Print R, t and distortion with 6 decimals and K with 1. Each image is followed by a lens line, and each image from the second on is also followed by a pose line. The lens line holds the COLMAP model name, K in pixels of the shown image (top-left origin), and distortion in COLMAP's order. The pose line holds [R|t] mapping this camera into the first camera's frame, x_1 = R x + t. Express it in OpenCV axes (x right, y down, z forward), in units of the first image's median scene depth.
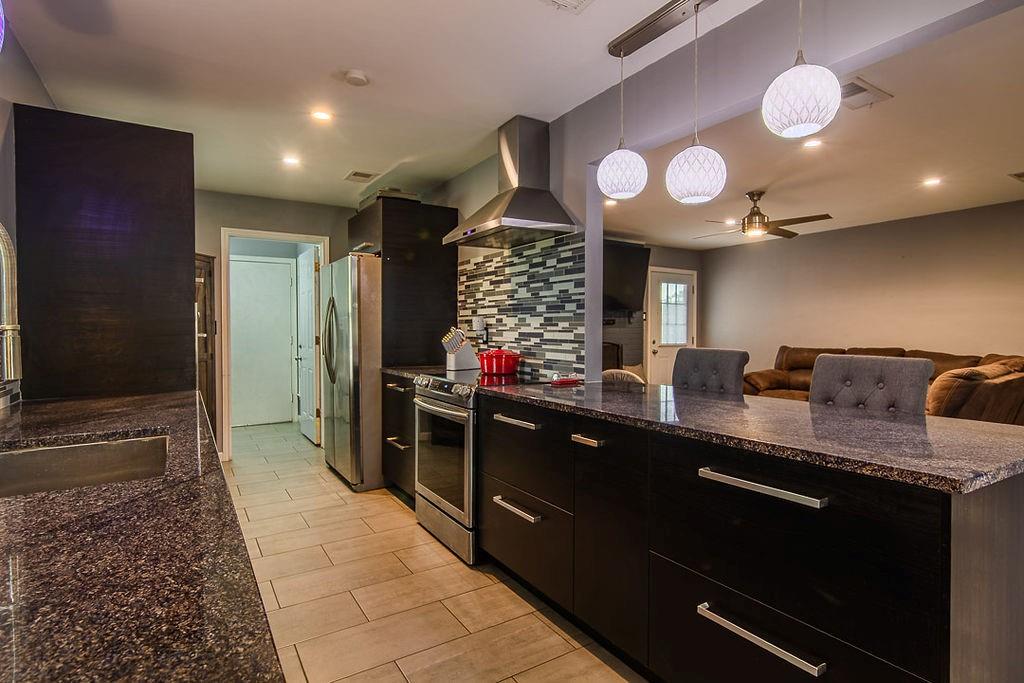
lens RADIAL K [[533.9, 0, 507.6], [0, 533.9, 340.0], [0, 0, 1]] dist [-0.012569, 0.001829]
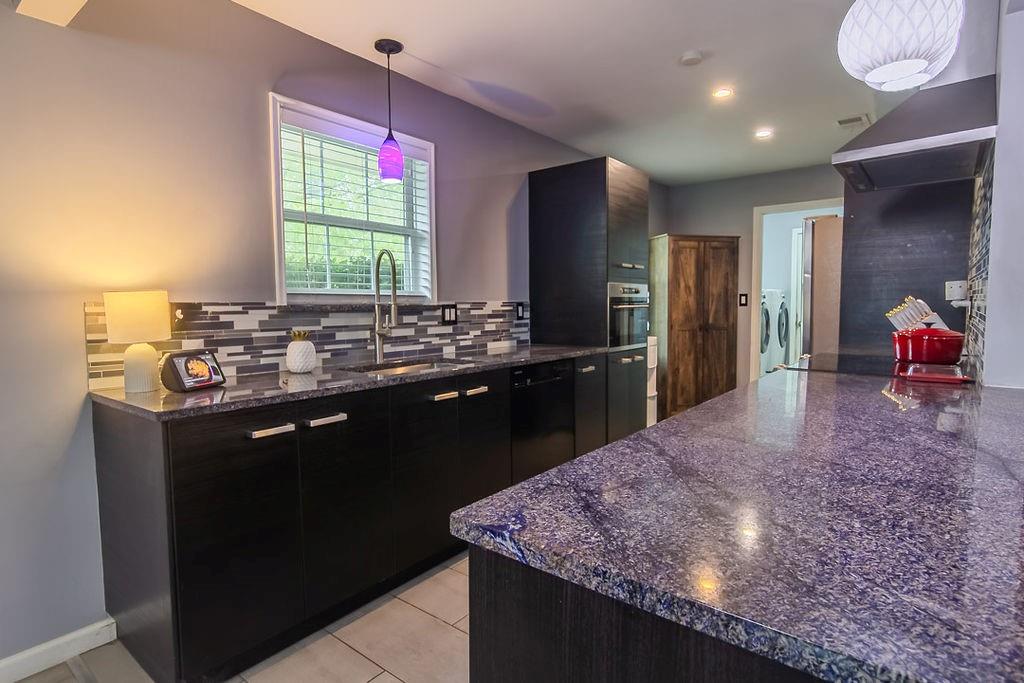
lens RADIAL K [[519.0, 0, 520.5], [0, 519.0, 341.5], [0, 0, 1]] dist [0.005518, 0.000075]
pose [[0.349144, 0.063846, -0.934892, 0.395265], [-0.009110, 0.997860, 0.064744, -0.002487], [0.937025, -0.014088, 0.348978, 0.224448]]
